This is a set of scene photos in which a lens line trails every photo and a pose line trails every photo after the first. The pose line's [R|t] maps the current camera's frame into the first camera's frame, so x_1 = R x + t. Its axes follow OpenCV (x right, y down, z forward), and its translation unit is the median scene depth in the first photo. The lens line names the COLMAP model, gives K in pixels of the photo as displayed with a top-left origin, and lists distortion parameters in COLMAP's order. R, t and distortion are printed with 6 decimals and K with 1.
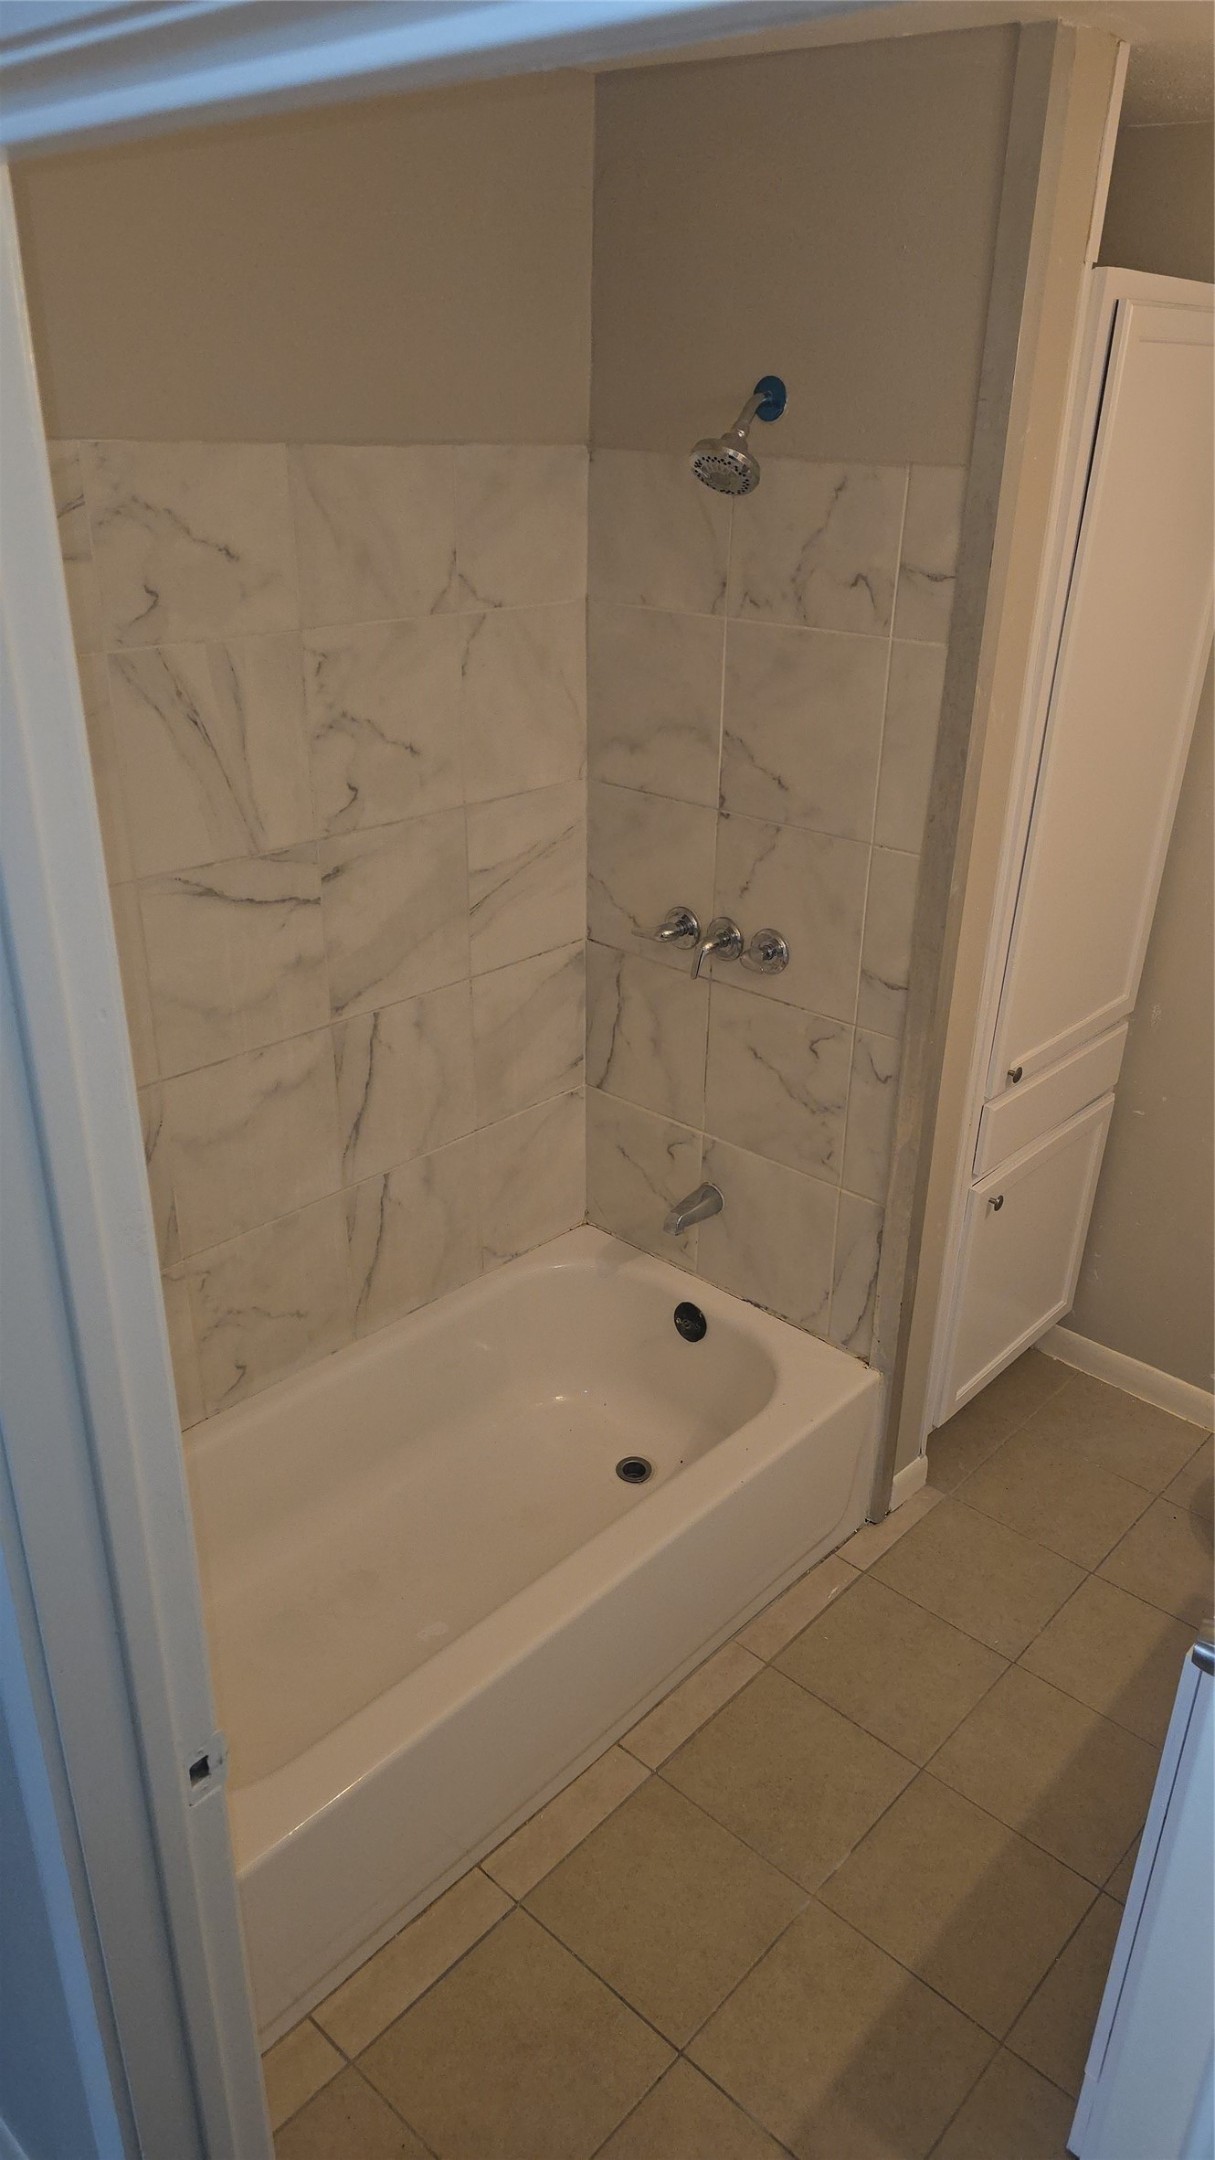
lens RADIAL K [[1441.6, 0, 605.1], [0, 1441.6, 1077.7], [0, 0, 1]] dist [0.057921, -0.058140]
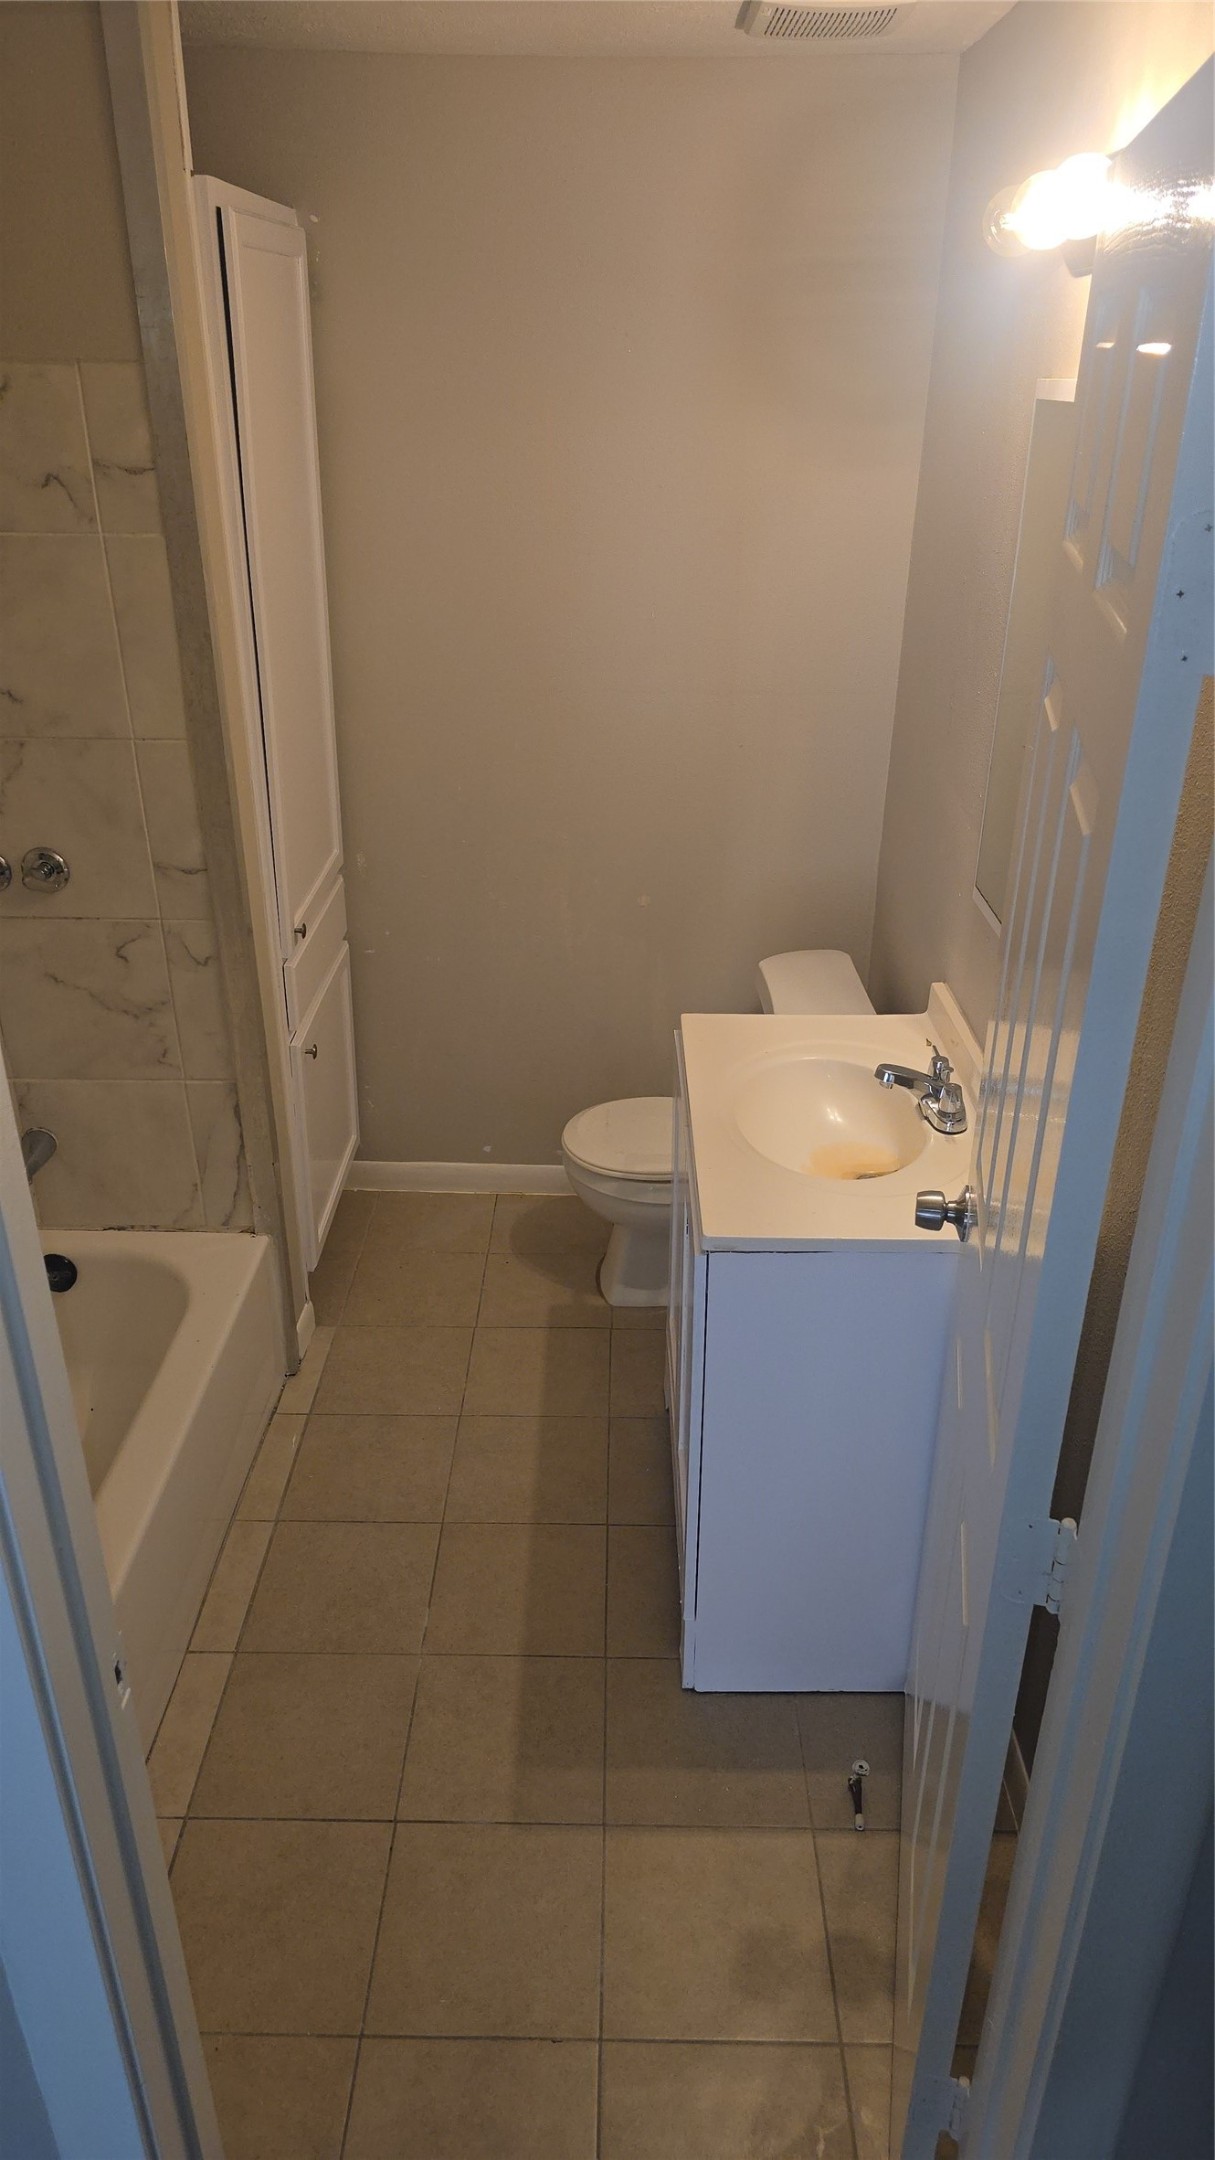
lens RADIAL K [[1441.6, 0, 608.0], [0, 1441.6, 1076.9], [0, 0, 1]] dist [0.057921, -0.058140]
pose [[0.748979, -0.307981, 0.586667, -0.231602], [0.286102, 0.948937, 0.132903, 0.024750], [-0.597642, 0.068305, 0.798848, -0.012381]]
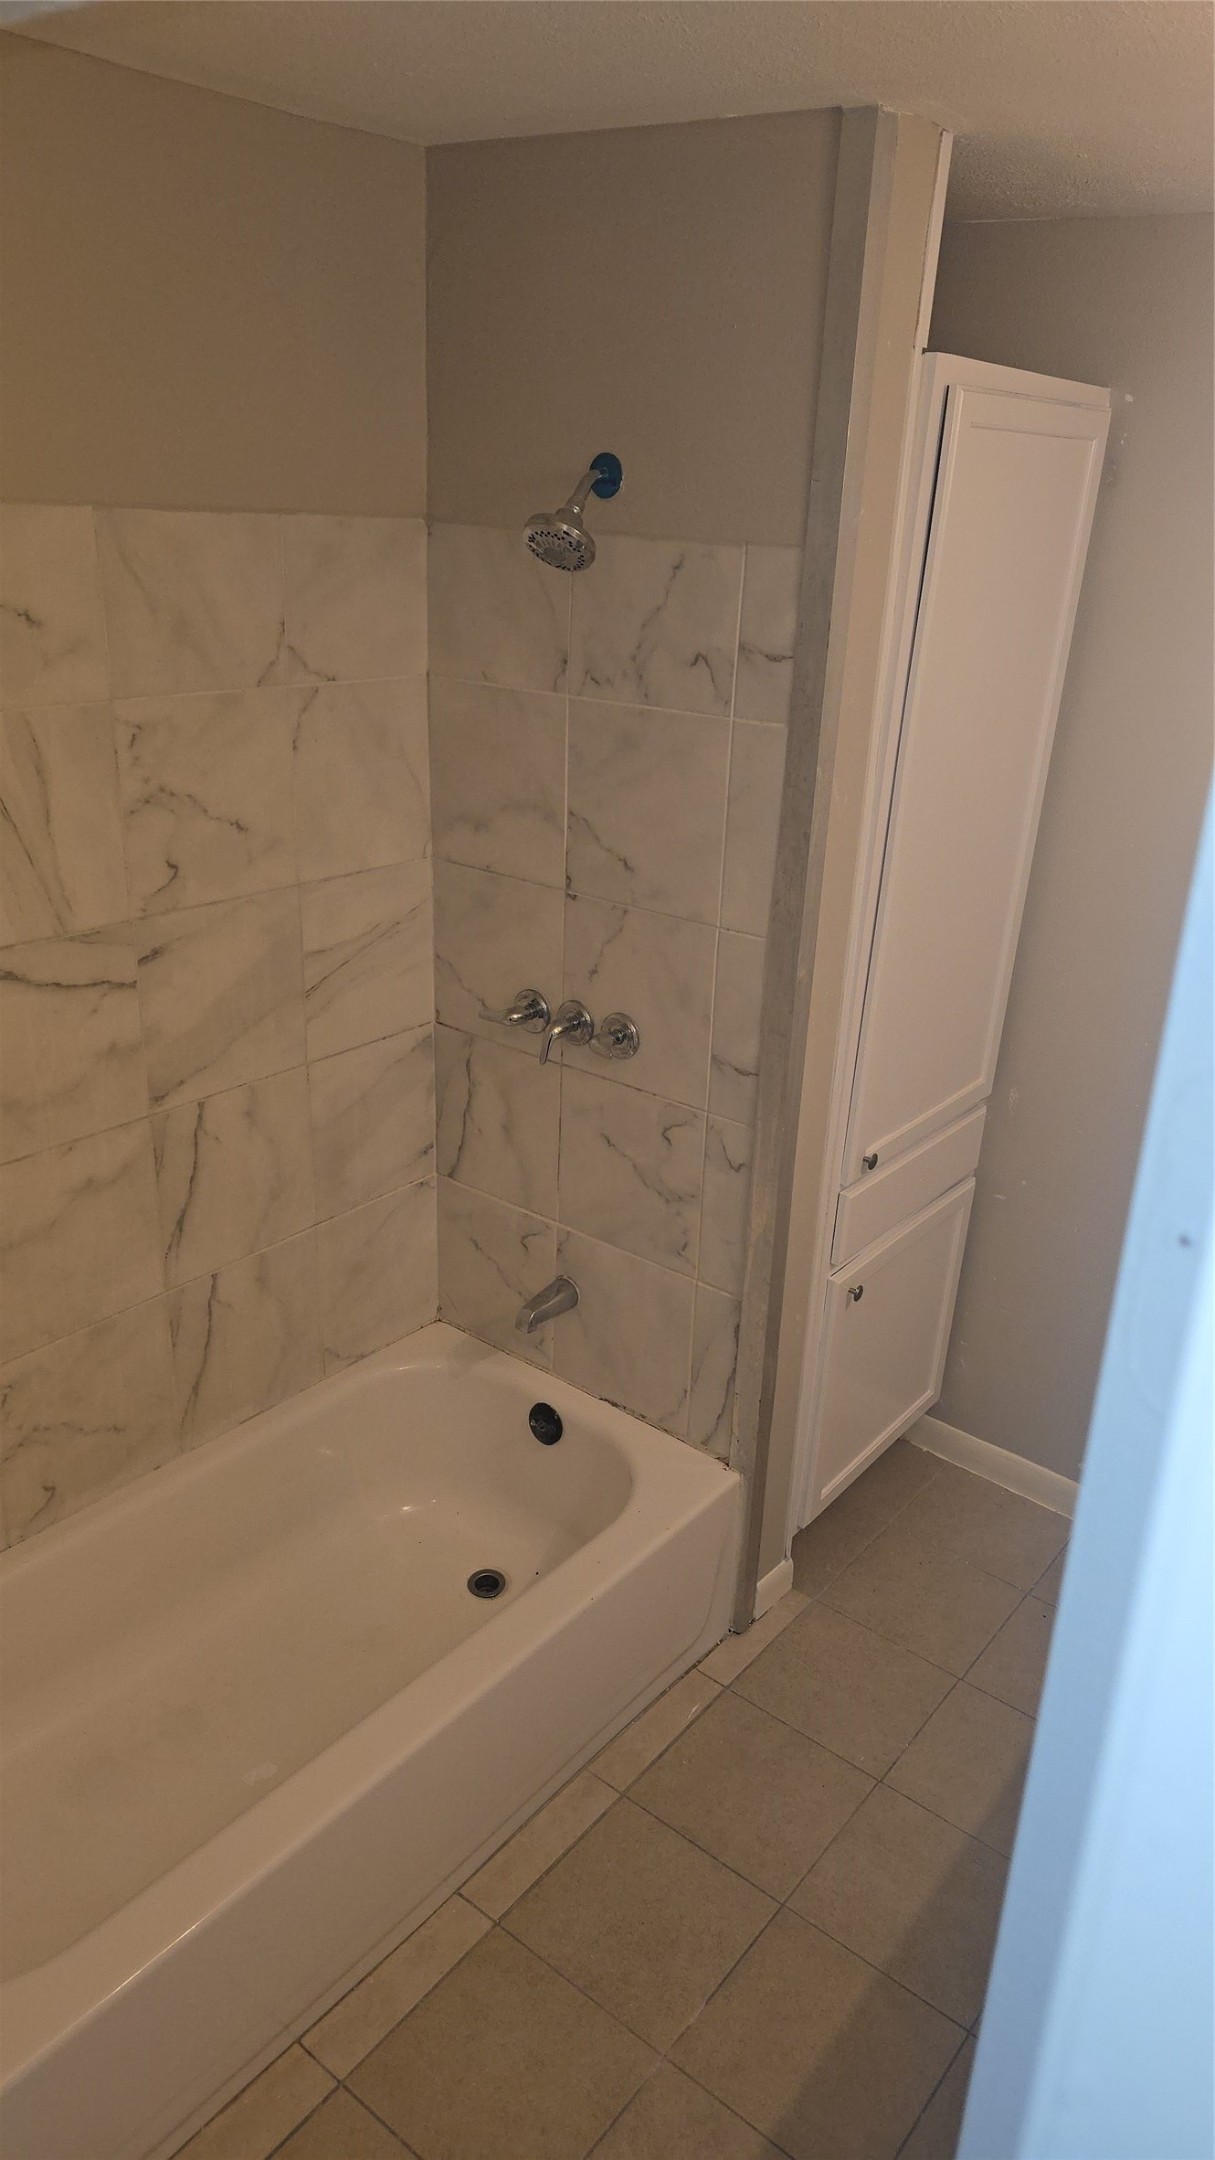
lens RADIAL K [[1441.6, 0, 603.3], [0, 1441.6, 1081.1], [0, 0, 1]] dist [0.057921, -0.058140]
pose [[0.997454, -0.005388, 0.071104, 0.035542], [0.009033, 0.998655, -0.051053, -0.008319], [-0.070733, 0.051565, 0.996162, 0.041509]]
